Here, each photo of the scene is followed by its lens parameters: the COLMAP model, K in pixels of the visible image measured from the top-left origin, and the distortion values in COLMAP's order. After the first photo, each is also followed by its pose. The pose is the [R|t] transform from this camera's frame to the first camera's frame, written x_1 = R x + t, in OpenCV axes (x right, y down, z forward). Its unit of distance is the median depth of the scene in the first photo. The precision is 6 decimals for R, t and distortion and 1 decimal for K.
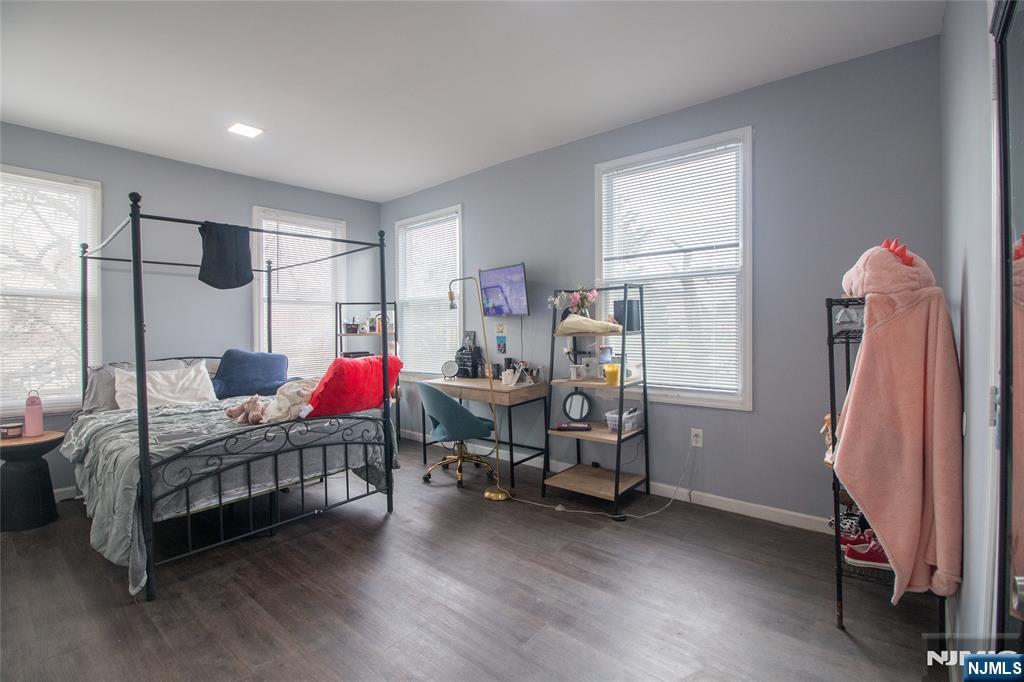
lens RADIAL K [[475.8, 0, 517.2], [0, 475.8, 335.2], [0, 0, 1]] dist [0.002598, -0.000057]
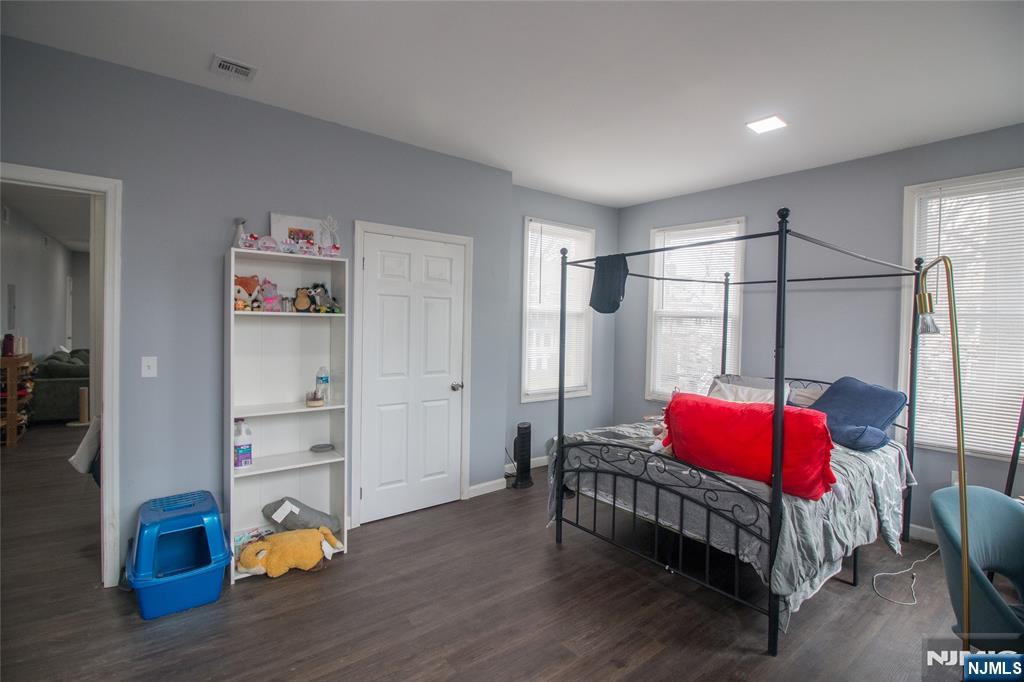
lens RADIAL K [[475.8, 0, 516.9], [0, 475.8, 332.6], [0, 0, 1]] dist [0.002598, -0.000057]
pose [[-0.206363, 0.021514, -0.978239, 0.467792], [-0.043683, 0.998559, 0.031176, -0.067419], [0.977500, 0.049166, -0.205125, 0.898346]]
